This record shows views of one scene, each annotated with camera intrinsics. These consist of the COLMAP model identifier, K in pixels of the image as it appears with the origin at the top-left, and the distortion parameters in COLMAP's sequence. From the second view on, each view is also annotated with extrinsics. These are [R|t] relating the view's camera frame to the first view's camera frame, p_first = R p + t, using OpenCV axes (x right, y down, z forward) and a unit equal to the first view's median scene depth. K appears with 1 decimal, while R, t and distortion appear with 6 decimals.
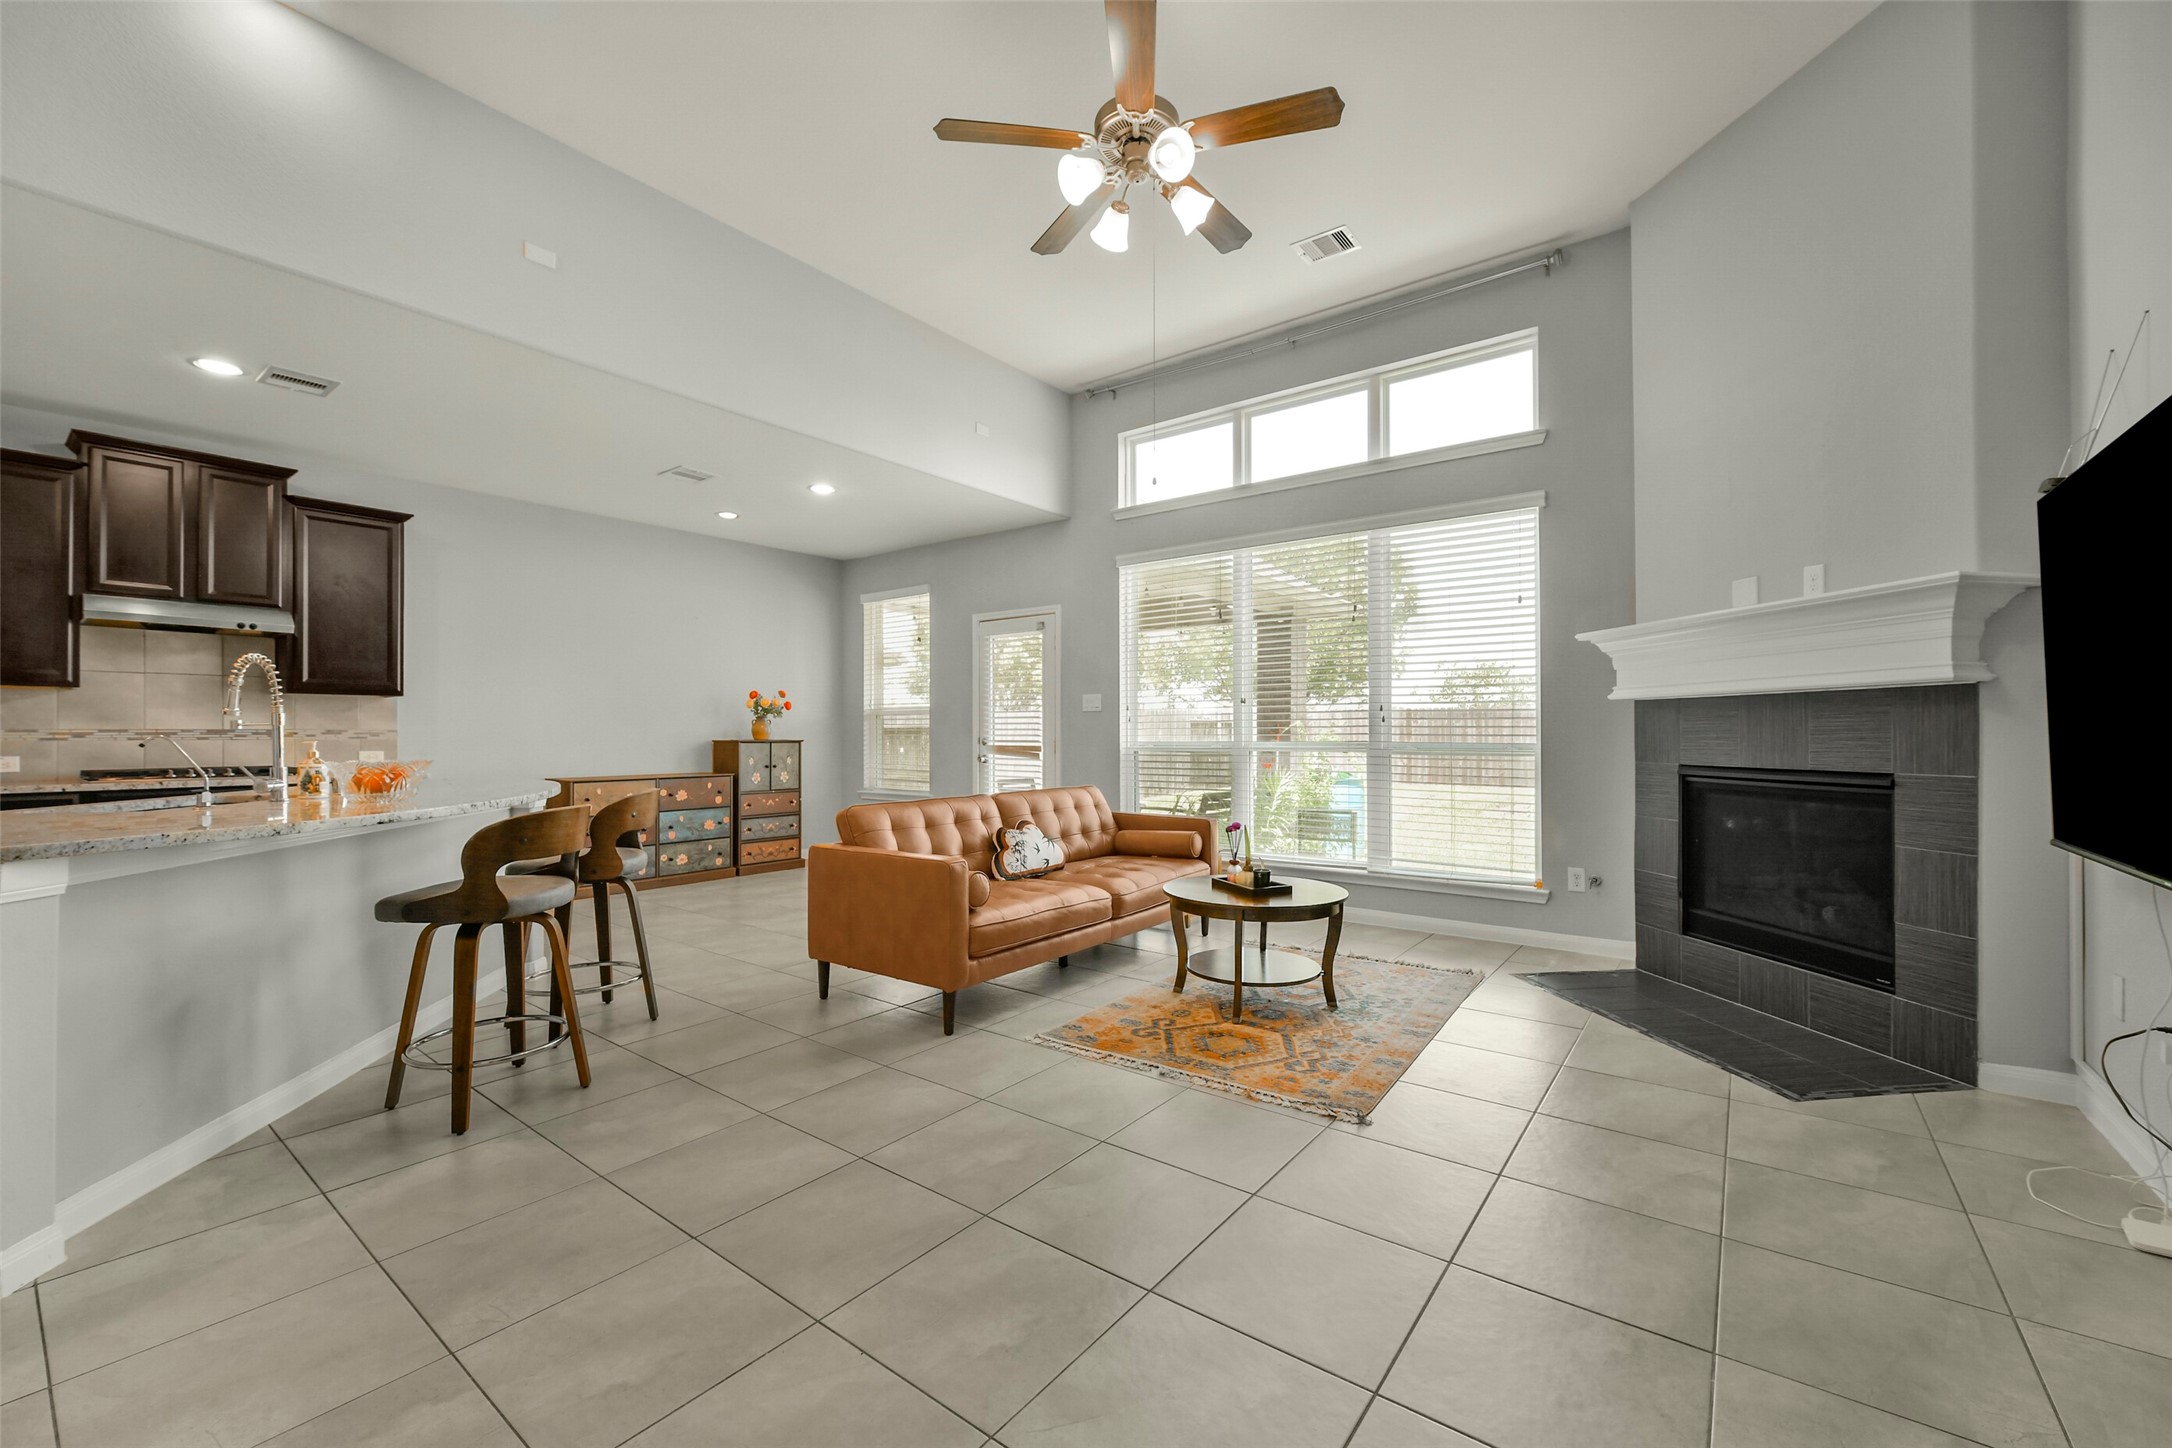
lens RADIAL K [[866.8, 0, 1086.0], [0, 866.8, 724.0], [0, 0, 1]] dist [-0.003254, -0.000294]
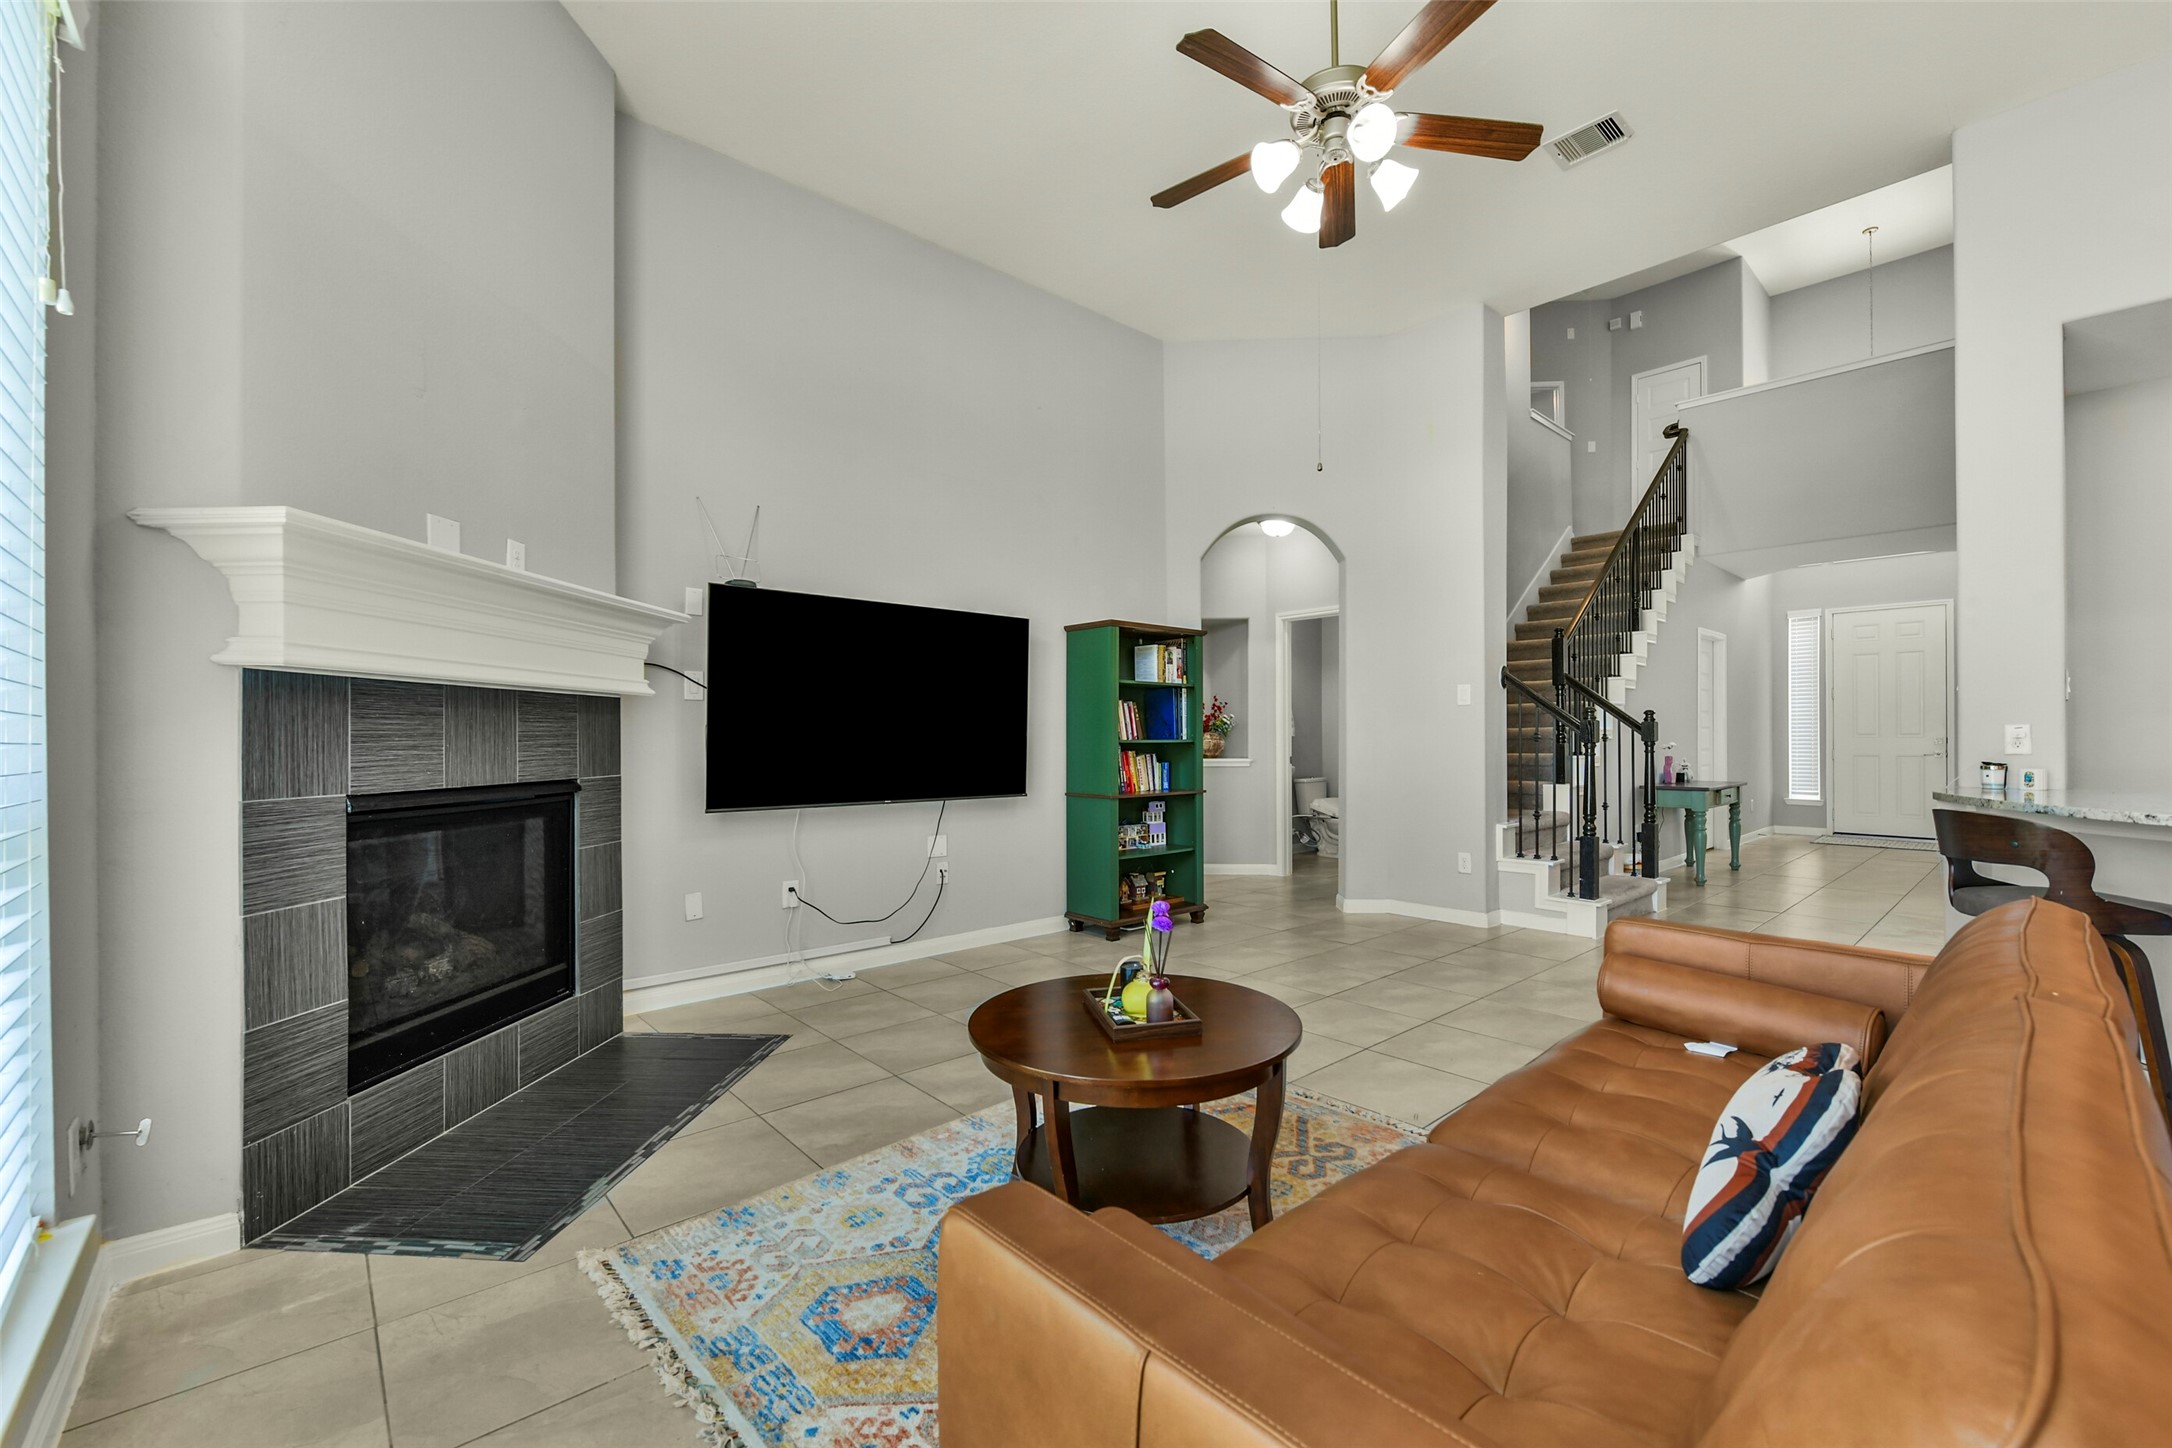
lens RADIAL K [[890.5, 0, 1088.2], [0, 890.5, 737.4], [0, 0, 1]] dist [-0.004480, -0.000843]
pose [[-0.981702, 0.004543, 0.190371, 0.114802], [0.002357, 0.999929, -0.011708, 0.018570], [-0.190411, -0.011045, -0.981642, 1.593150]]
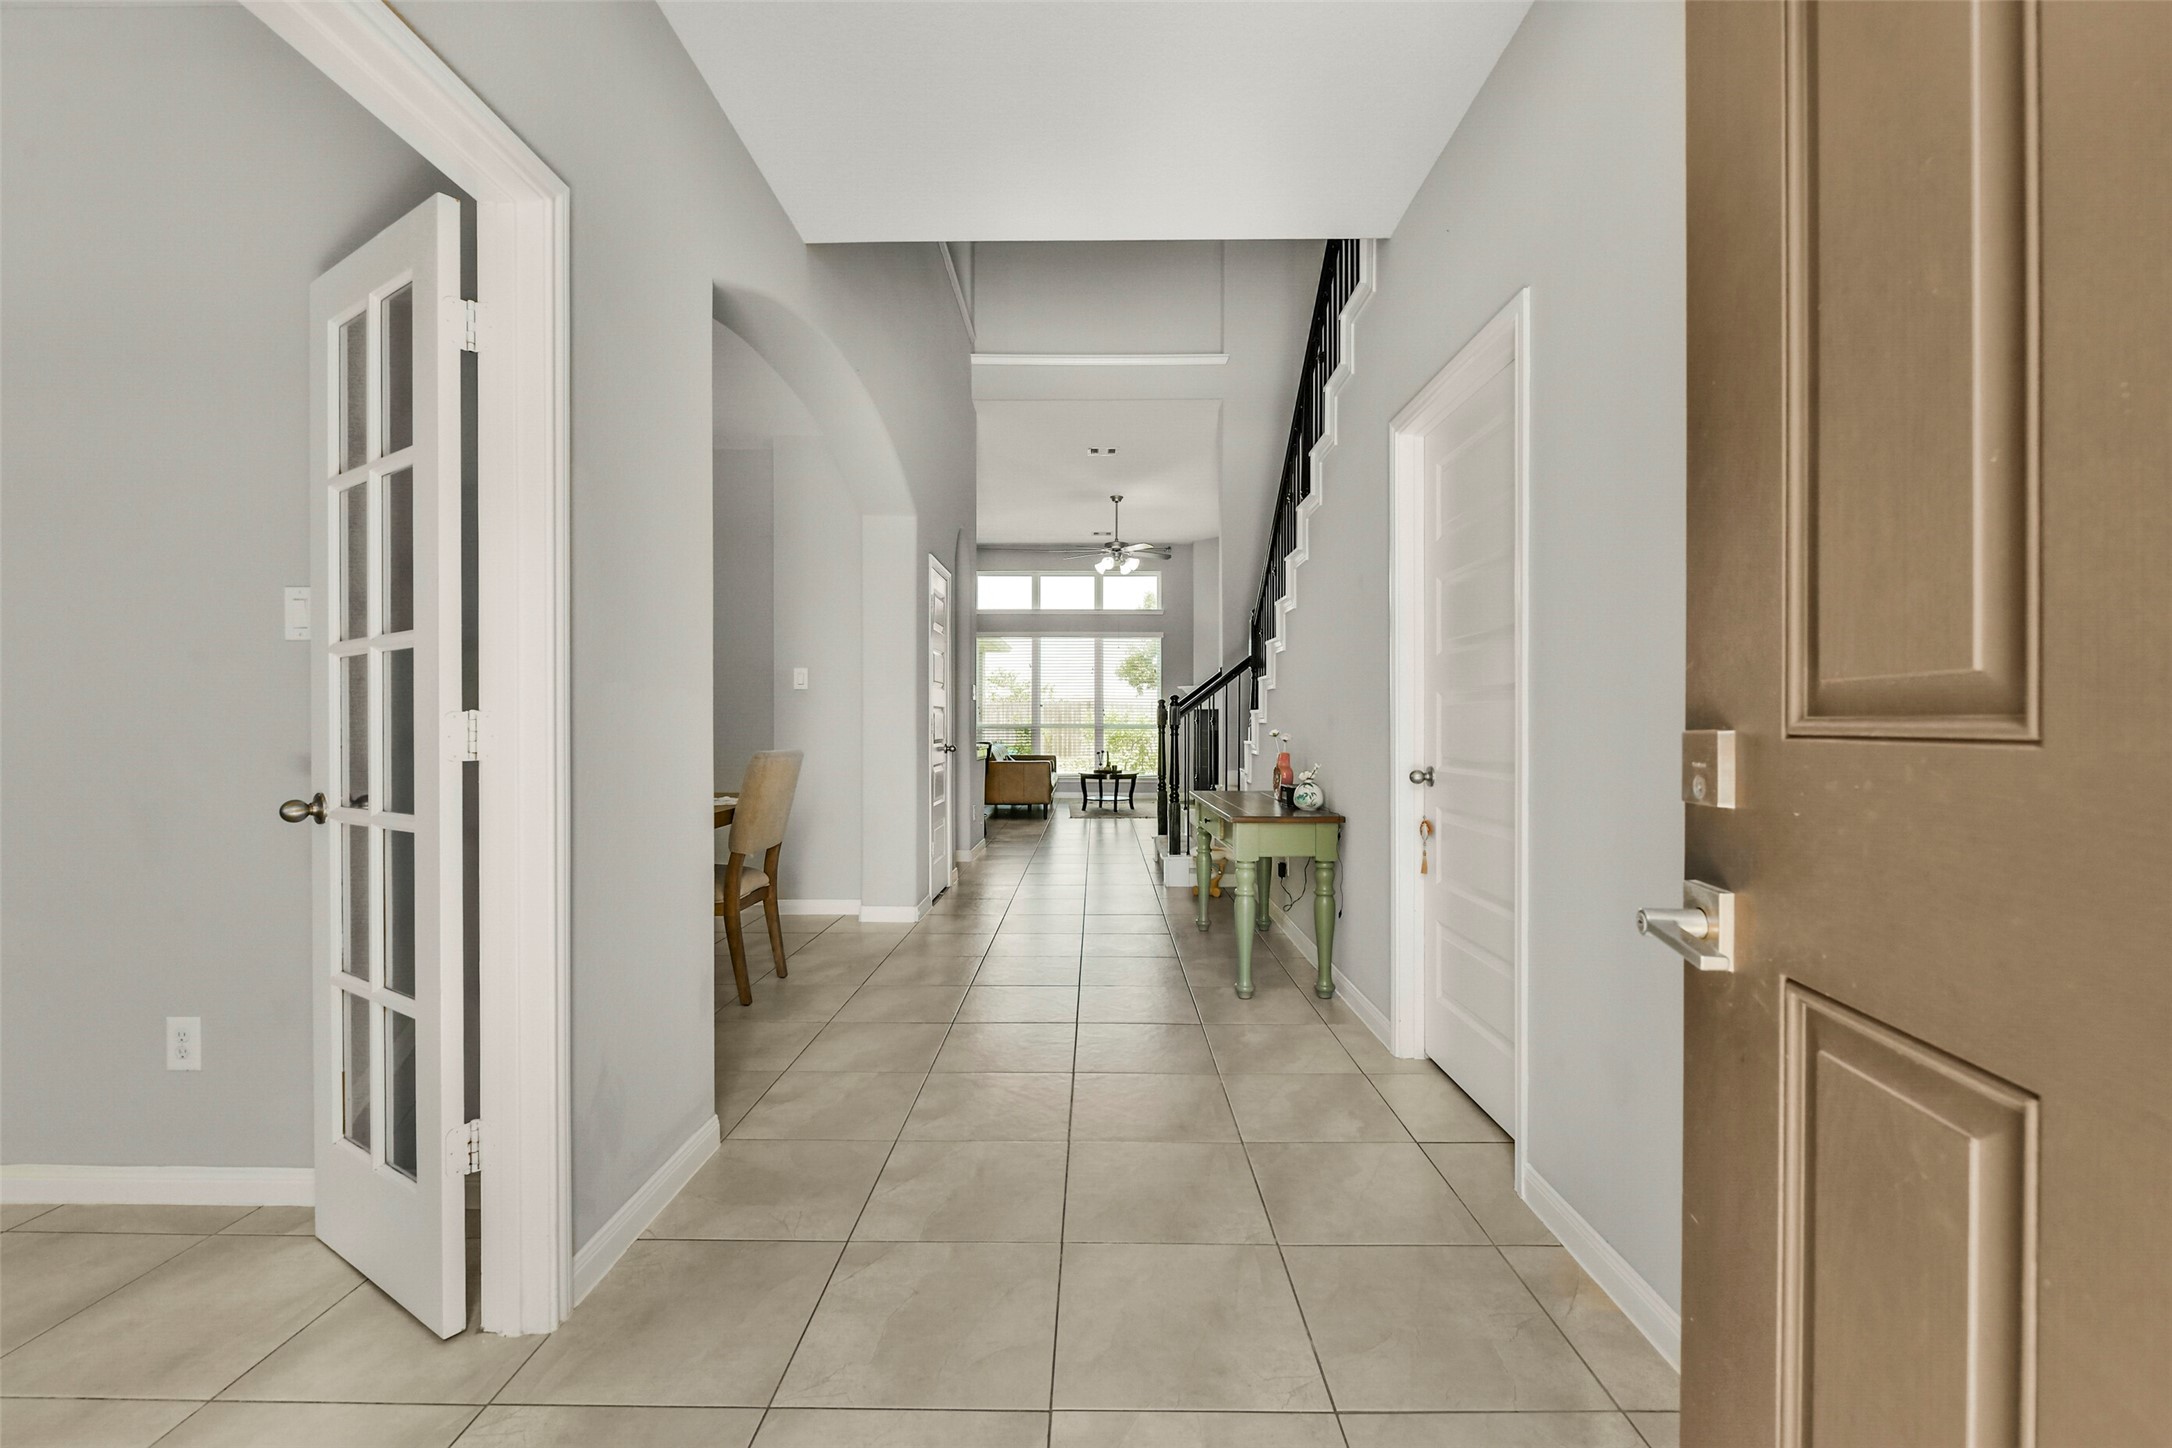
lens RADIAL K [[866.8, 0, 1086.0], [0, 866.8, 724.0], [0, 0, 1]] dist [-0.003254, -0.000294]
pose [[0.801108, 0.007777, 0.598470, -1.716024], [-0.018289, 0.999767, 0.011489, -0.010421], [-0.598241, -0.020150, 0.801063, -1.414156]]
